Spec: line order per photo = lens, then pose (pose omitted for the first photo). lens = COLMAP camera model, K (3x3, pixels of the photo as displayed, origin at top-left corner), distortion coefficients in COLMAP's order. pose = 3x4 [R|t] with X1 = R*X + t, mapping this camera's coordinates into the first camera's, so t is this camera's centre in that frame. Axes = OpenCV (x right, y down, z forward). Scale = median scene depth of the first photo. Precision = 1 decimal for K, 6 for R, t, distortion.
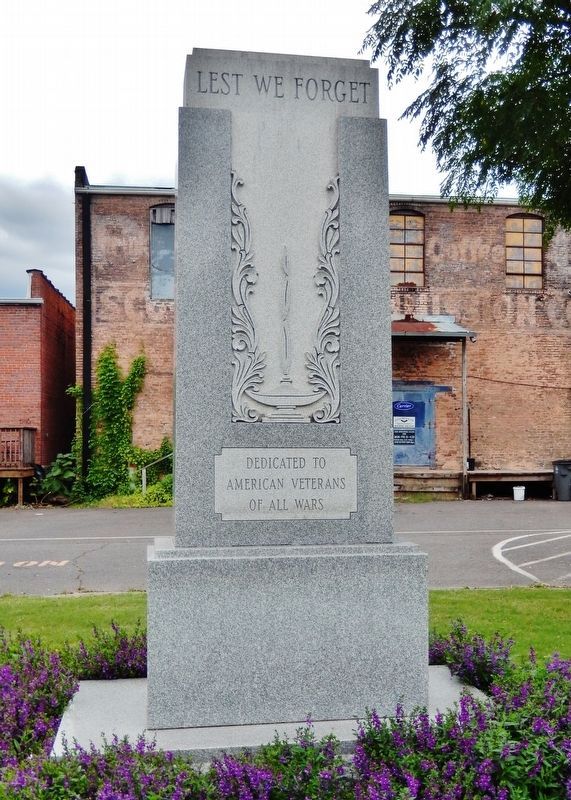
lens RADIAL K [[833.9, 0, 284.8], [0, 833.9, 450.0], [0, 0, 1]] dist [0.009941, 0.000000]
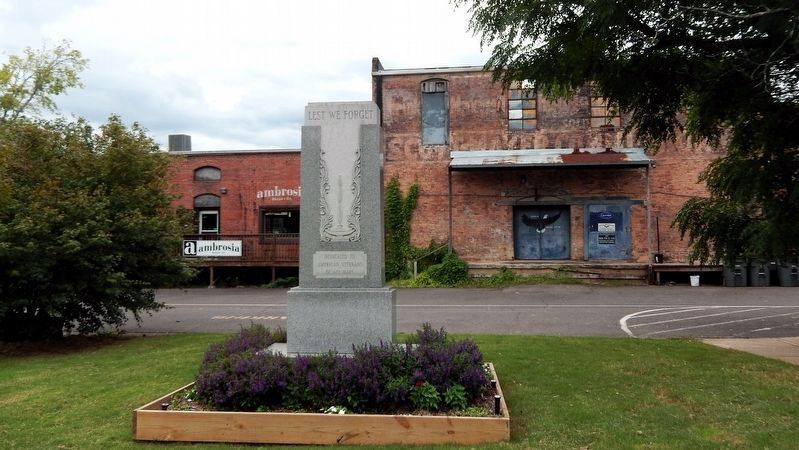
lens RADIAL K [[650.2, 0, 399.6], [0, 650.2, 225.2], [0, 0, 1]] dist [-0.011691, -0.001559]
pose [[0.970415, -0.010805, -0.241203, 0.073123], [0.002536, 0.999399, -0.034566, -0.001337], [0.241431, 0.032932, 0.969859, -0.102540]]
